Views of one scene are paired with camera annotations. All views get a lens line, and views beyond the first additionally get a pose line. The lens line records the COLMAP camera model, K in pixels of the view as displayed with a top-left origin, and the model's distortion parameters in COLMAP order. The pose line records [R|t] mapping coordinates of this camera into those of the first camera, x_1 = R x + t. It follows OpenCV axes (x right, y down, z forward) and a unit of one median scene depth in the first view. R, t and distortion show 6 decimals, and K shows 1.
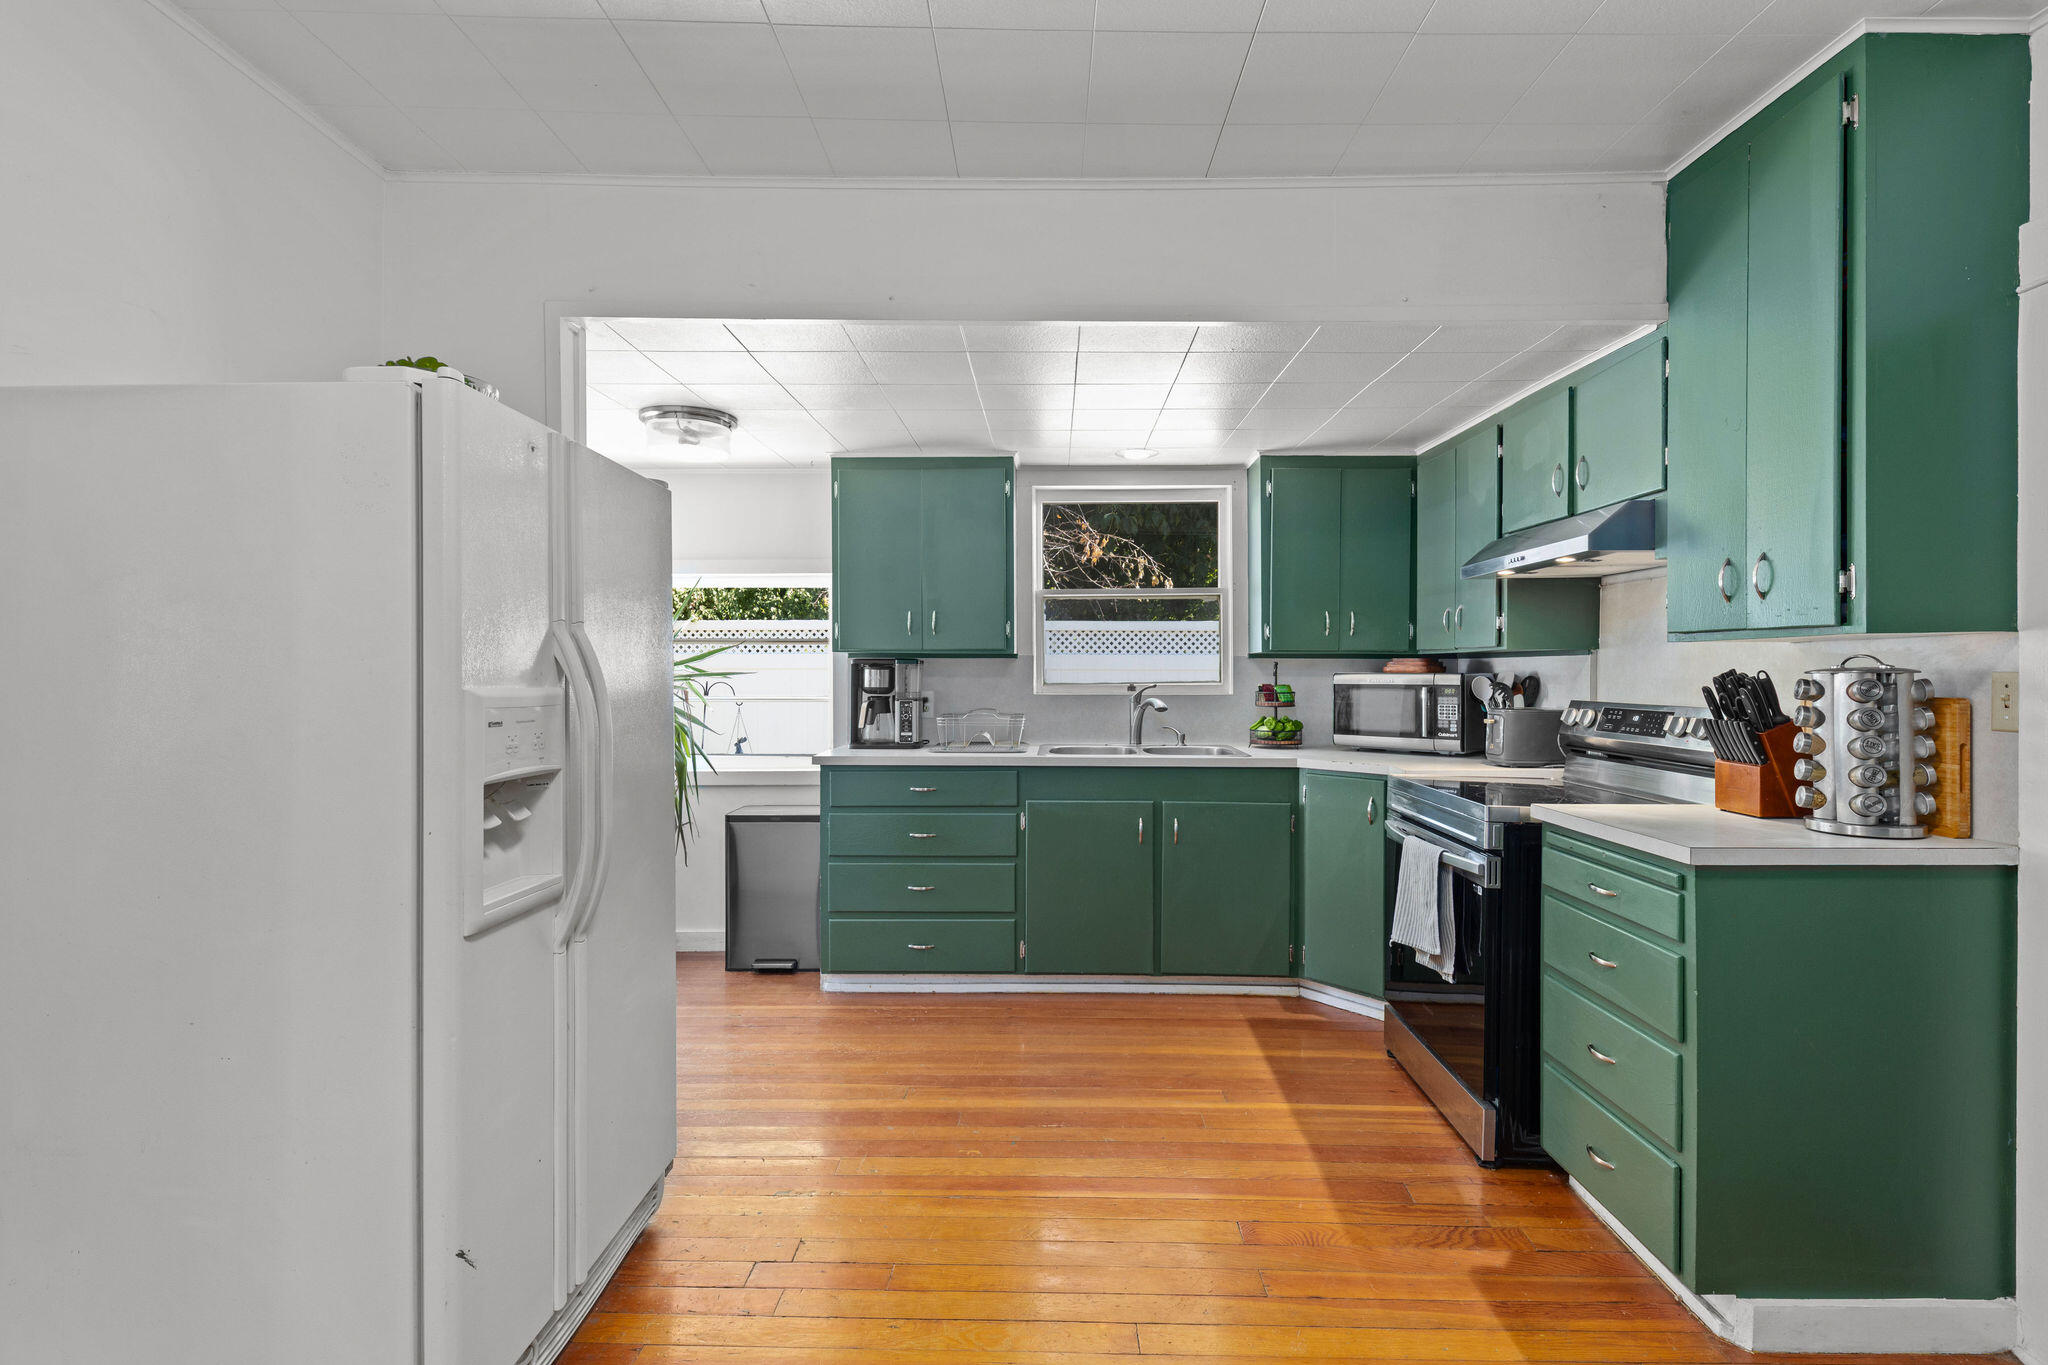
lens RADIAL K [[943.7, 0, 1034.1], [0, 943.7, 667.0], [0, 0, 1]] dist [0.000513, -0.001005]
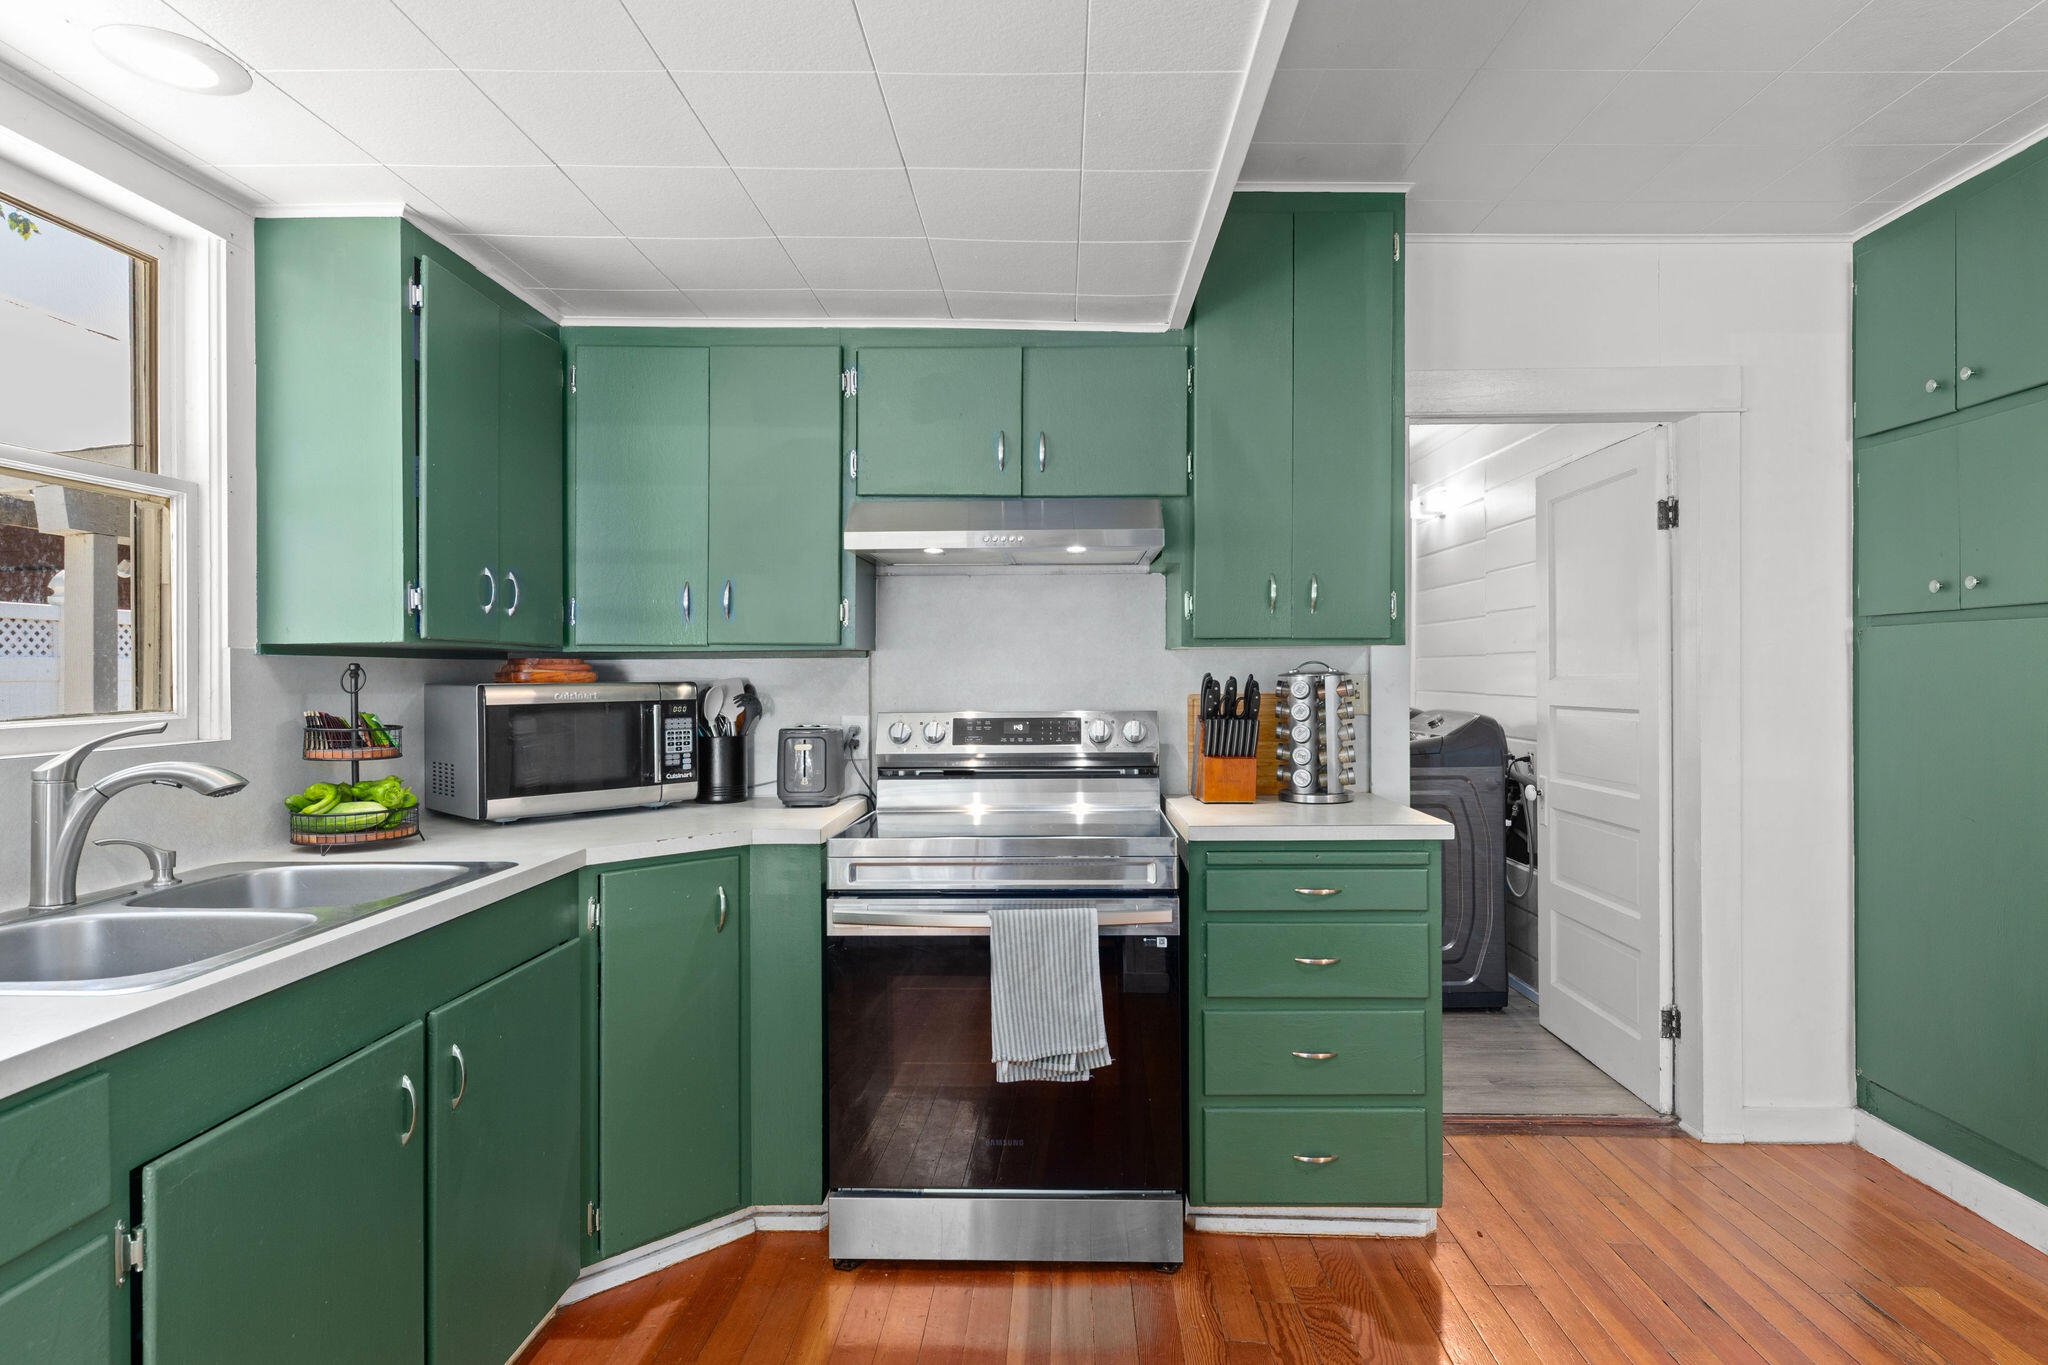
lens RADIAL K [[1099.4, 0, 1028.2], [0, 1099.4, 675.1], [0, 0, 1]] dist [0.012168, 0.000105]
pose [[-0.001299, -0.006137, 0.999980, -0.345773], [0.003530, 0.999975, 0.006141, -0.002257], [-0.999993, 0.003538, -0.001277, 0.791781]]
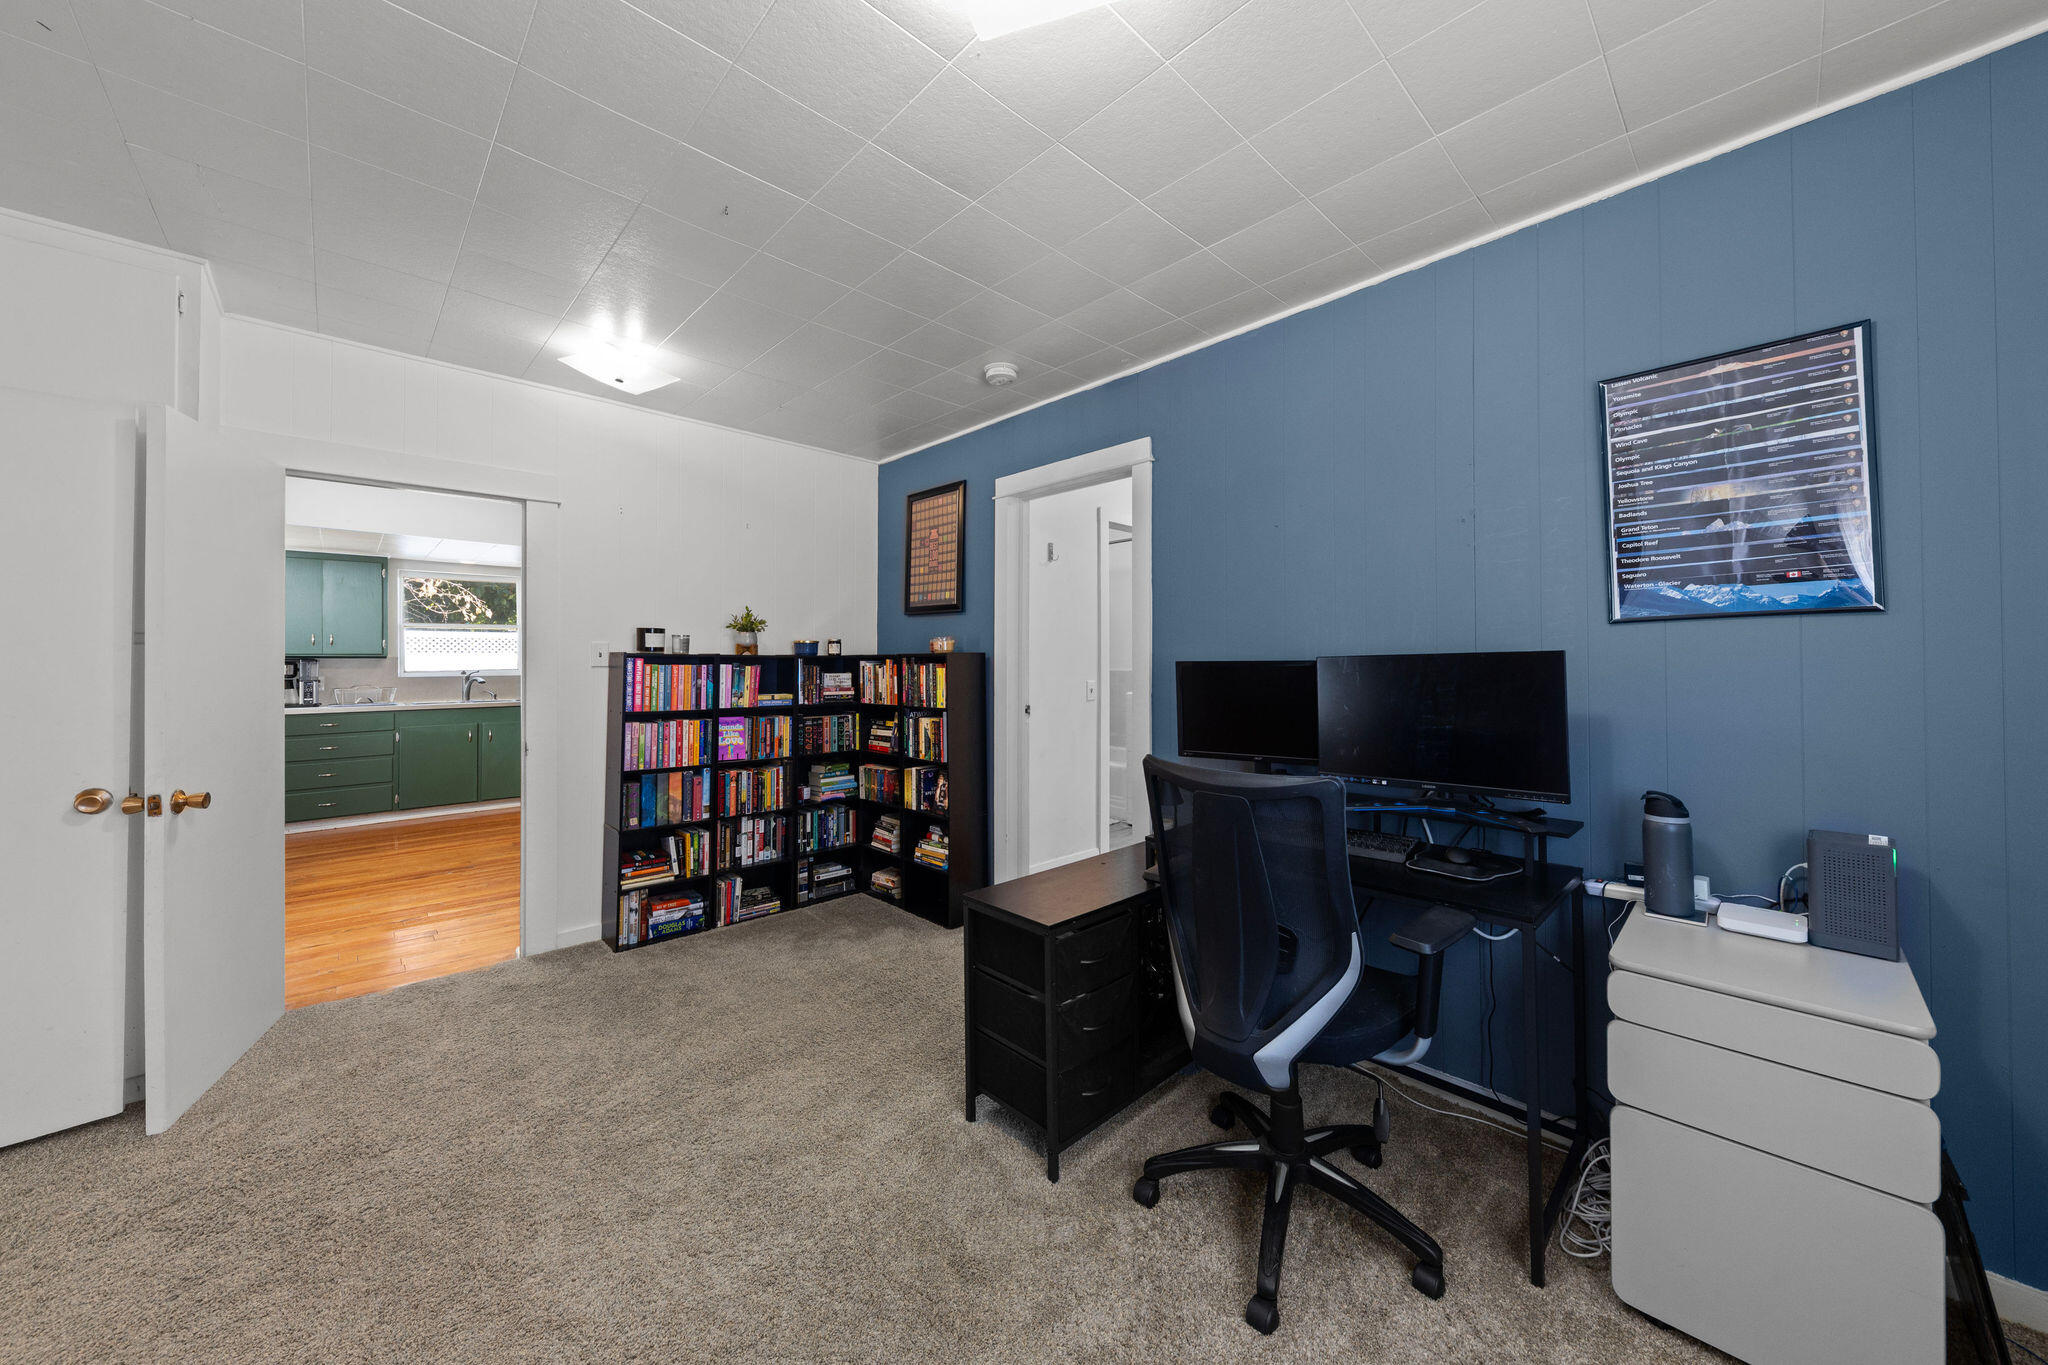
lens RADIAL K [[704.8, 0, 1043.0], [0, 704.8, 647.3], [0, 0, 1]] dist [0.000547, -0.000197]
pose [[0.694191, 0.007047, 0.719756, -0.153806], [0.002290, 0.999925, -0.011999, -0.014286], [-0.719787, 0.009978, 0.694123, -1.192427]]
